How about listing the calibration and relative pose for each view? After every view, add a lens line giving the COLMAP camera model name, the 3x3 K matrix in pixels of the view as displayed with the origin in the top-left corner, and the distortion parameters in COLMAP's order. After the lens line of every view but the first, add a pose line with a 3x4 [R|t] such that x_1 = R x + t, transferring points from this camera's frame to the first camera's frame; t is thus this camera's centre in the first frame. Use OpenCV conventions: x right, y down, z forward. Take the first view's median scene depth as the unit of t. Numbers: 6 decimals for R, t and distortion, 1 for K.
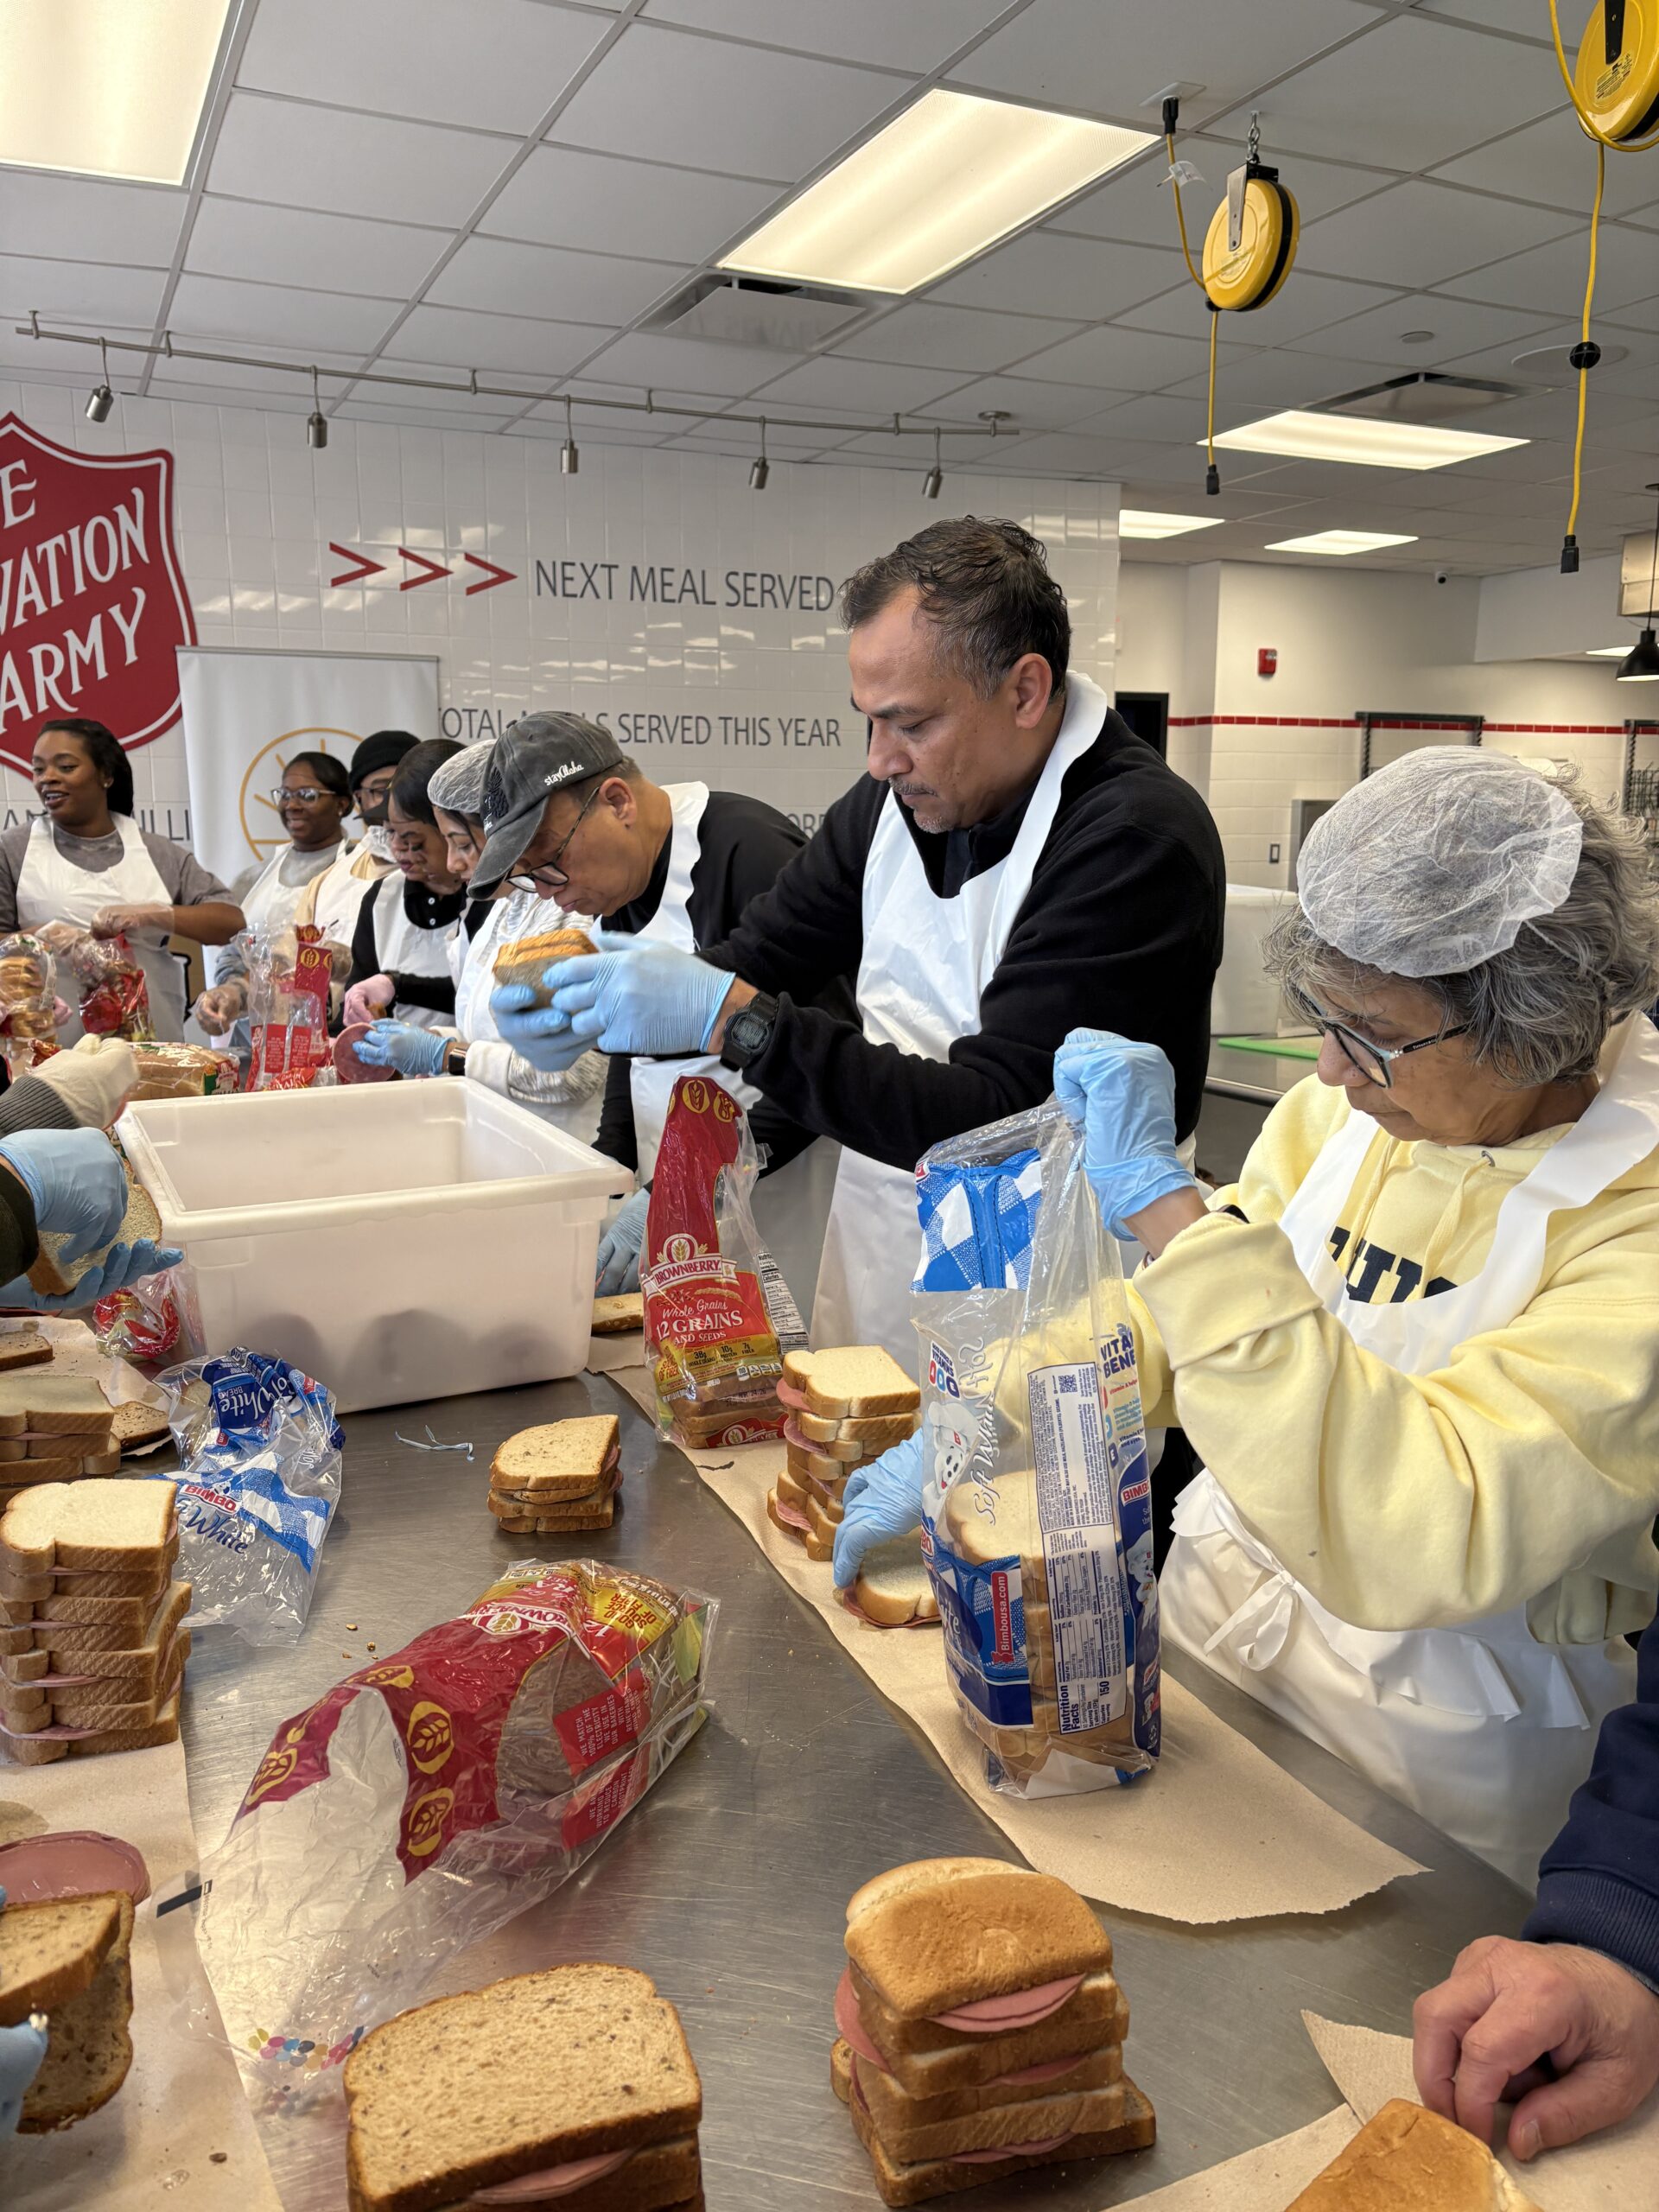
lens RADIAL K [[1628.1, 0, 829.5], [0, 1628.1, 1106.0], [0, 0, 1]] dist [0.044527, -0.065216]
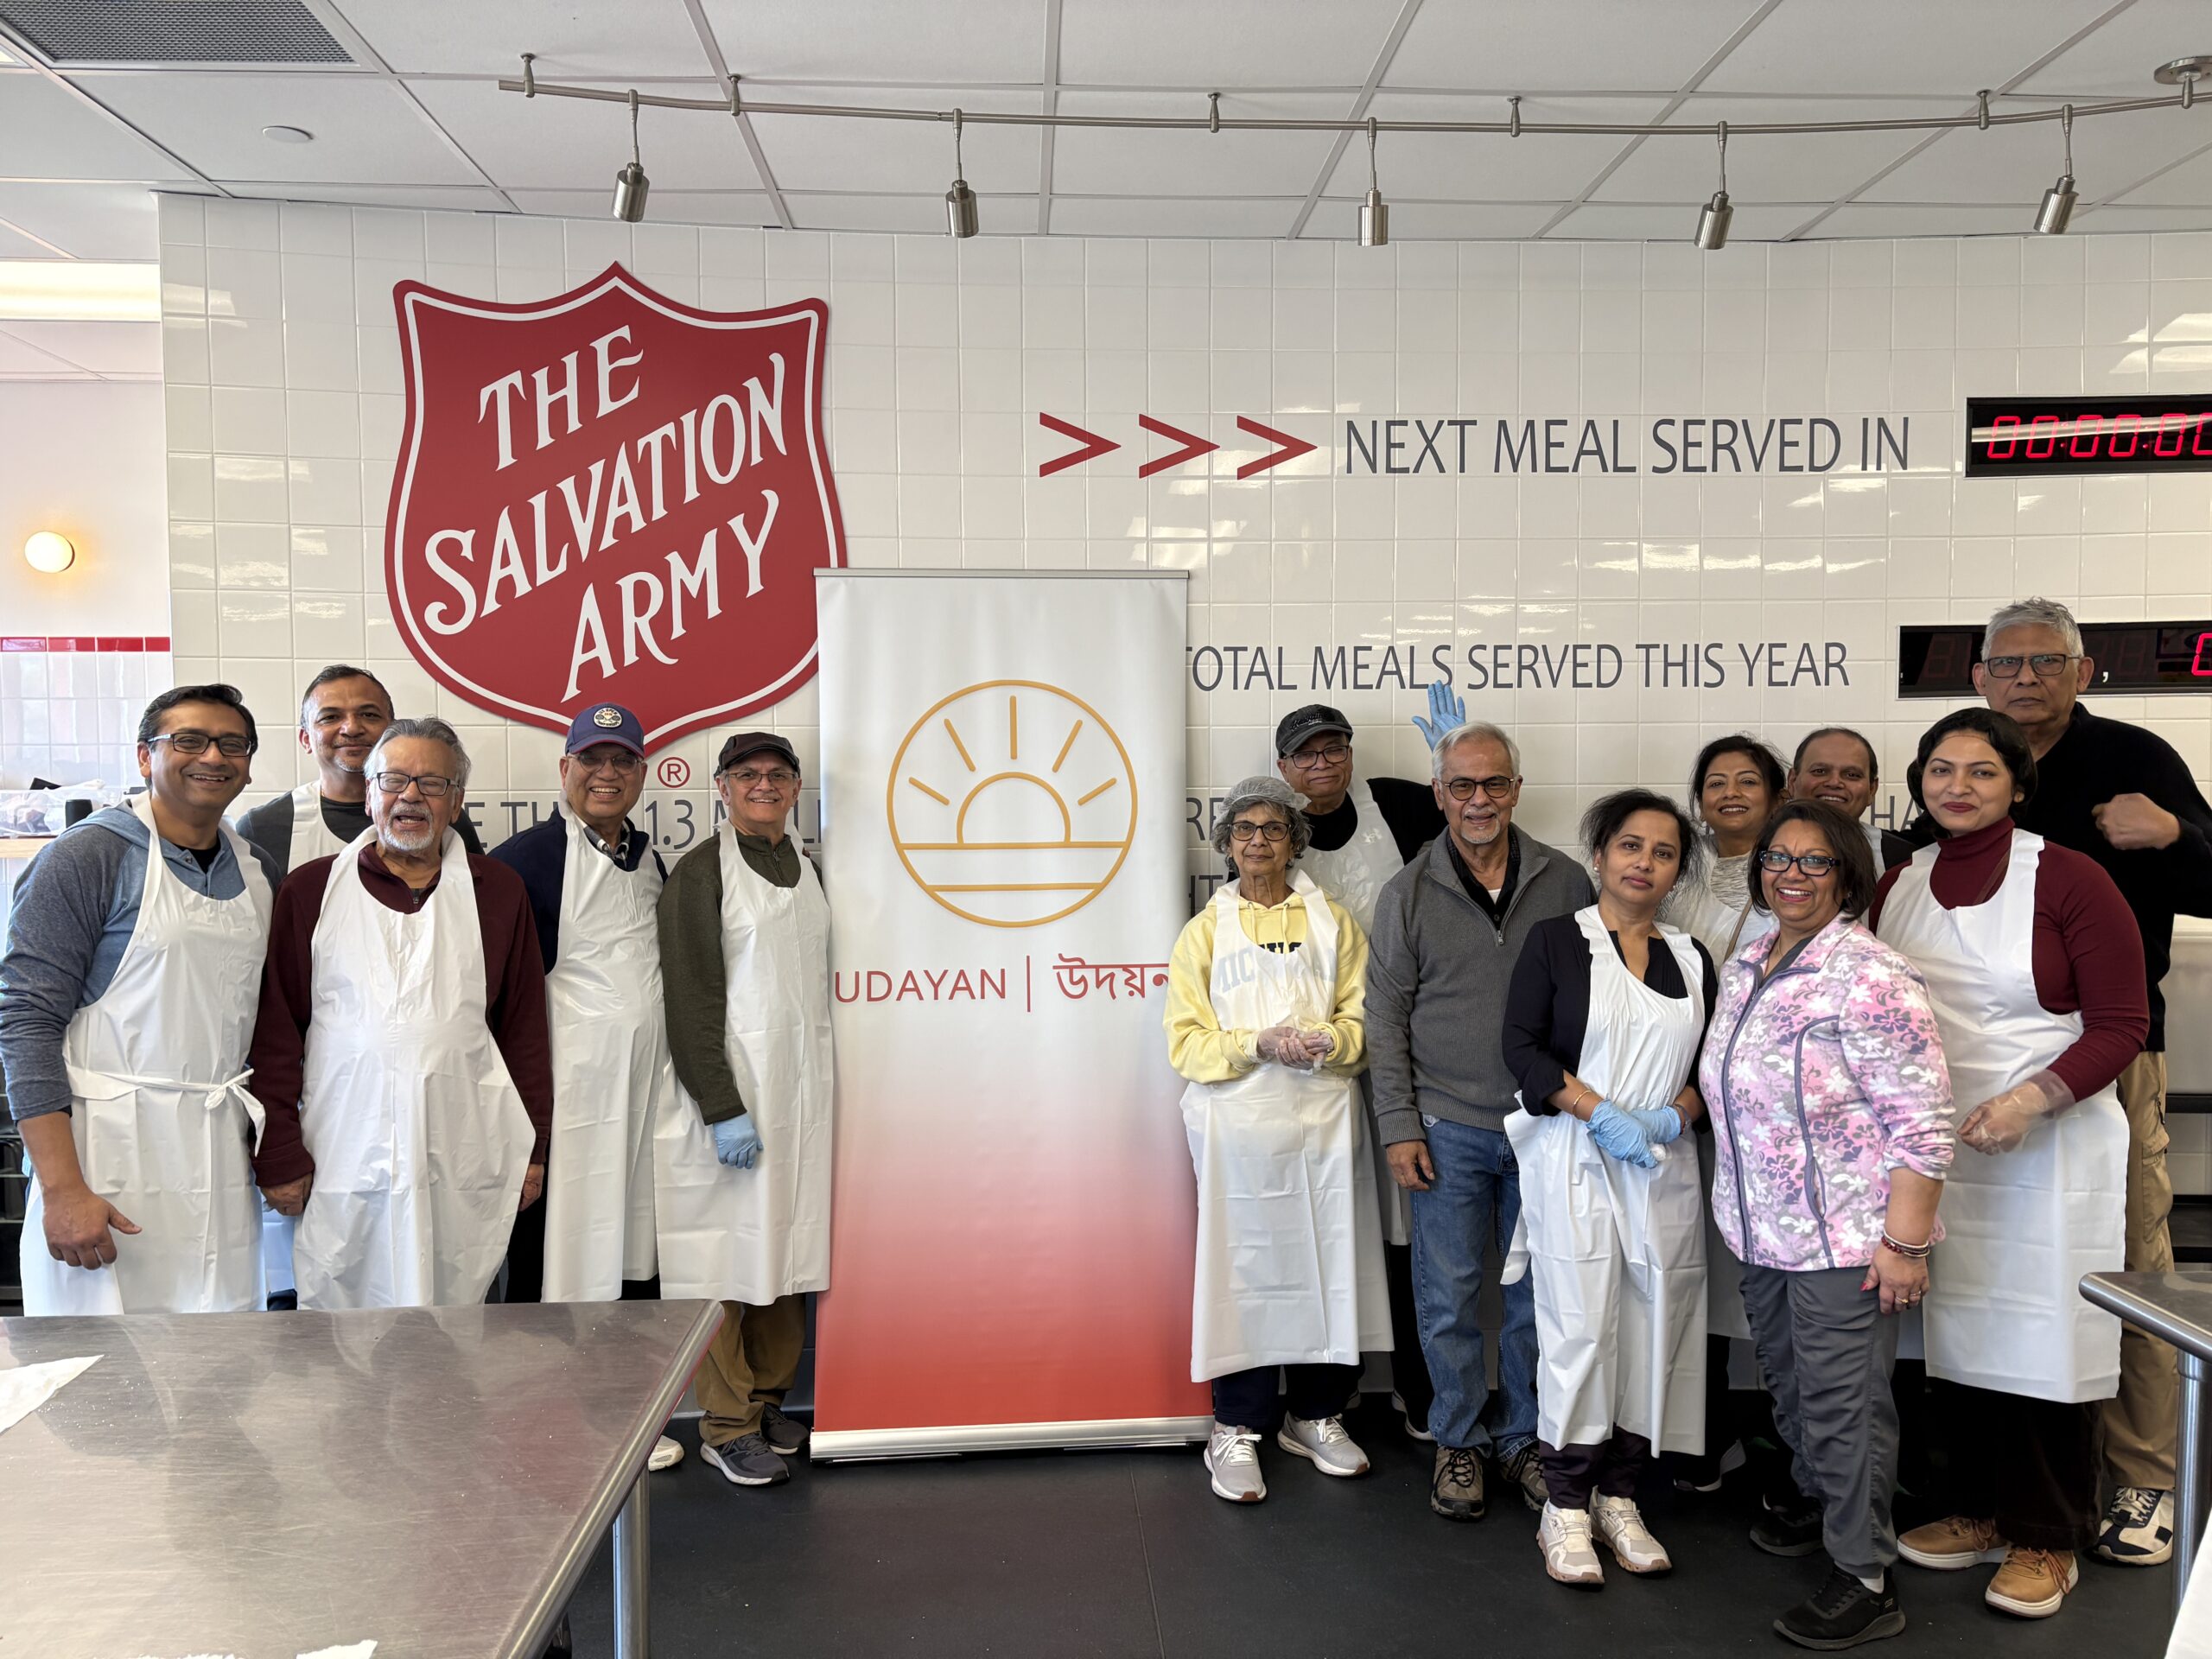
lens RADIAL K [[1628.1, 0, 1097.0], [0, 1628.1, 824.9], [0, 0, 1]] dist [0.044527, -0.065216]
pose [[0.922553, 0.009980, -0.385742, -0.019323], [-0.063827, 0.989842, -0.127041, -0.093190], [0.380555, 0.141823, 0.913818, 0.431905]]
